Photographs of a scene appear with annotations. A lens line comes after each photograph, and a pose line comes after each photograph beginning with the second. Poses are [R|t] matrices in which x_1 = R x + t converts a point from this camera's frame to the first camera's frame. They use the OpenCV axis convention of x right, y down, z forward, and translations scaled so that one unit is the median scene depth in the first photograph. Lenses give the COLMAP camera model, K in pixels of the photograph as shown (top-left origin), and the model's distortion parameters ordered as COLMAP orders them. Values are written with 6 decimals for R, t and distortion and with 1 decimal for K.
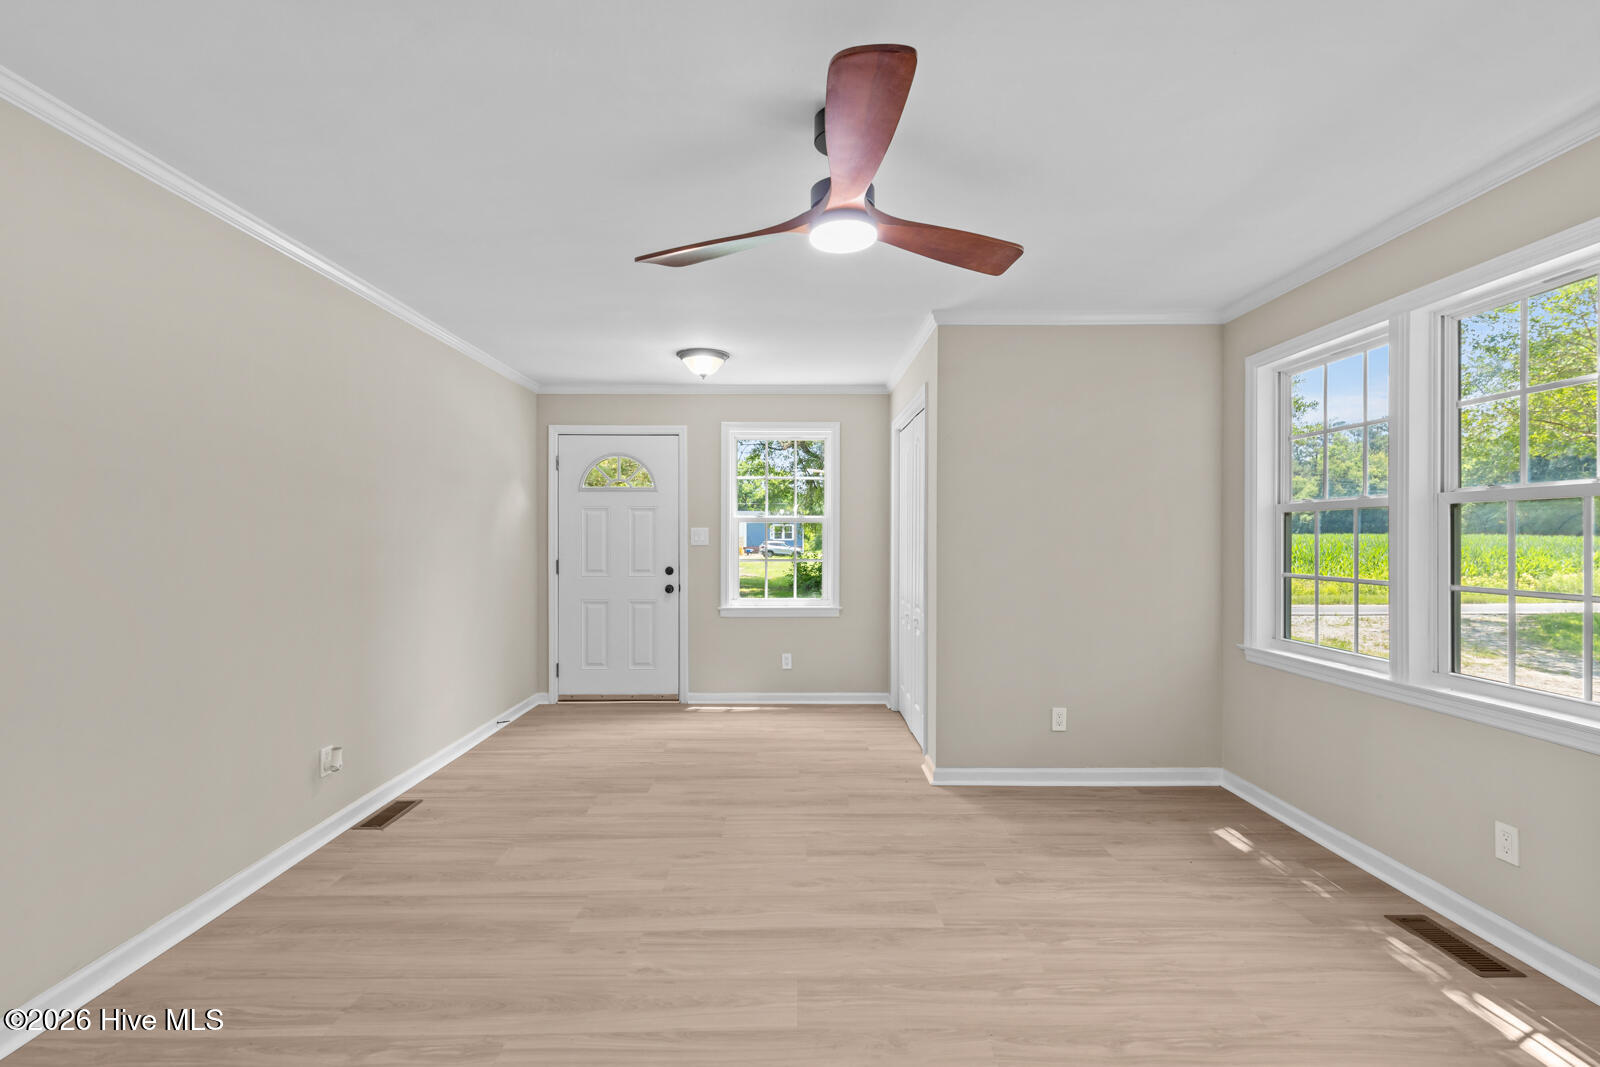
lens RADIAL K [[720.0, 0, 797.8], [0, 720.0, 524.8], [0, 0, 1]] dist [0.000179, -0.000083]
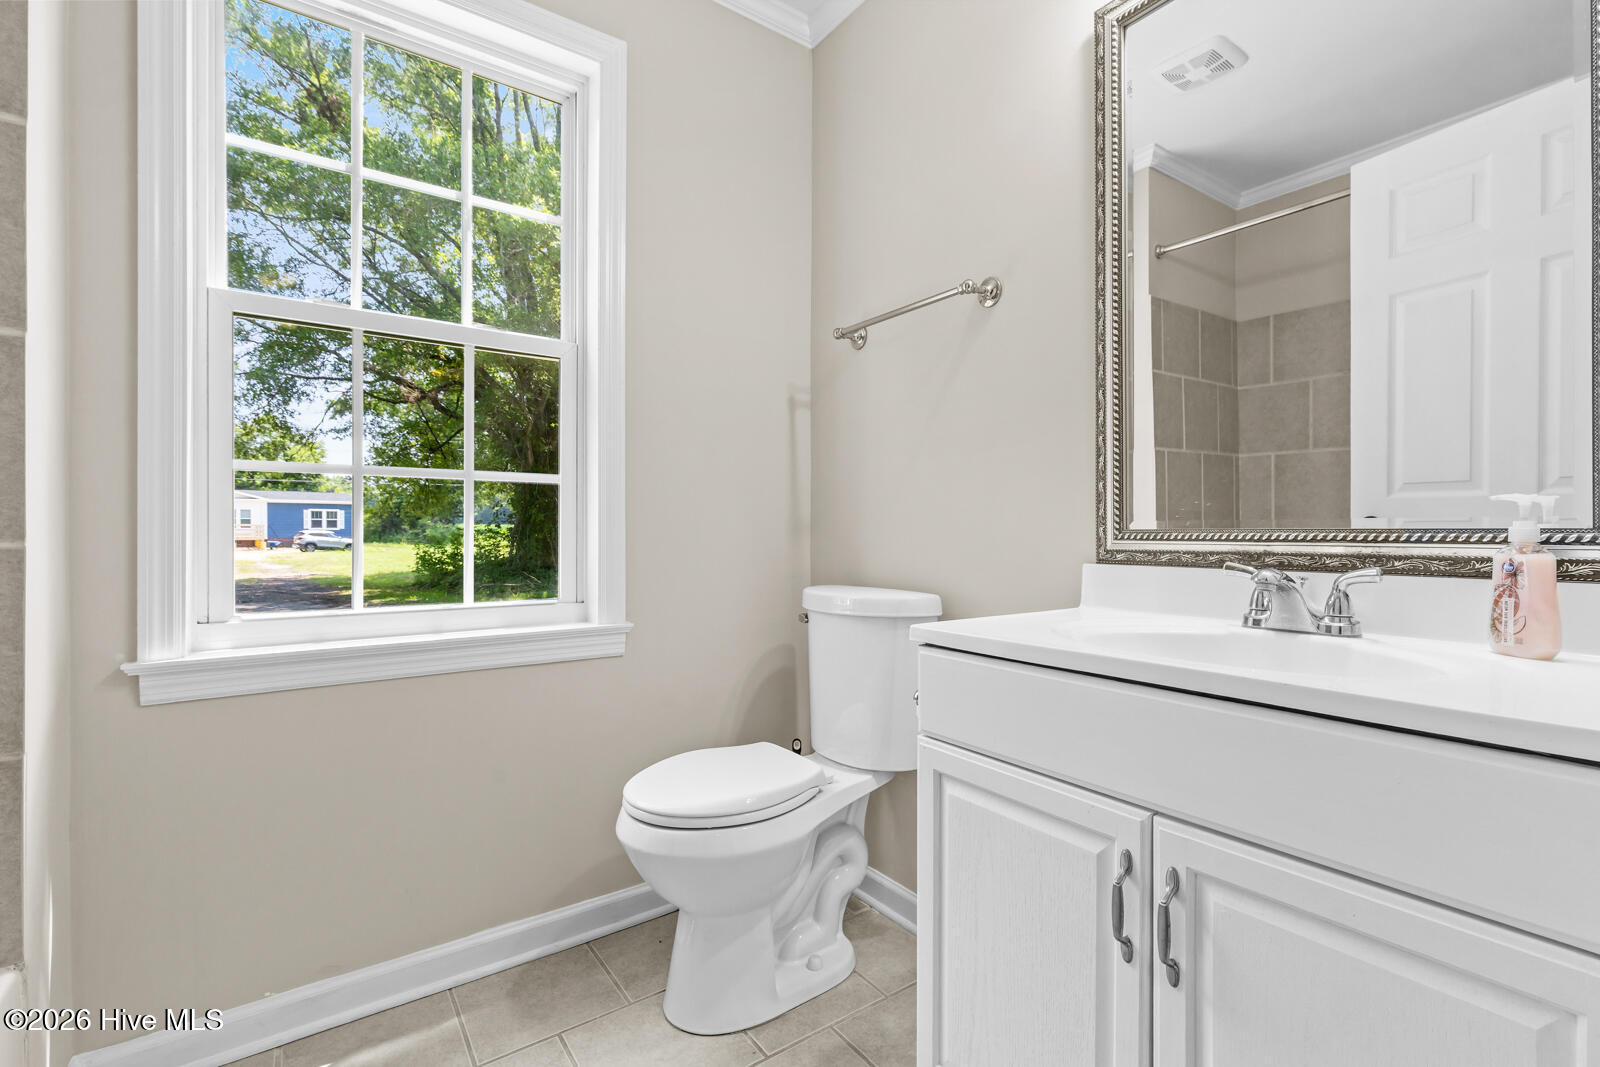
lens RADIAL K [[720.0, 0, 797.8], [0, 720.0, 524.8], [0, 0, 1]] dist [0.000179, -0.000083]
pose [[0.845967, -0.002230, 0.533231, -0.047350], [-0.000382, 0.999988, 0.004787, 0.066804], [-0.533235, -0.004253, 0.845956, 0.668931]]
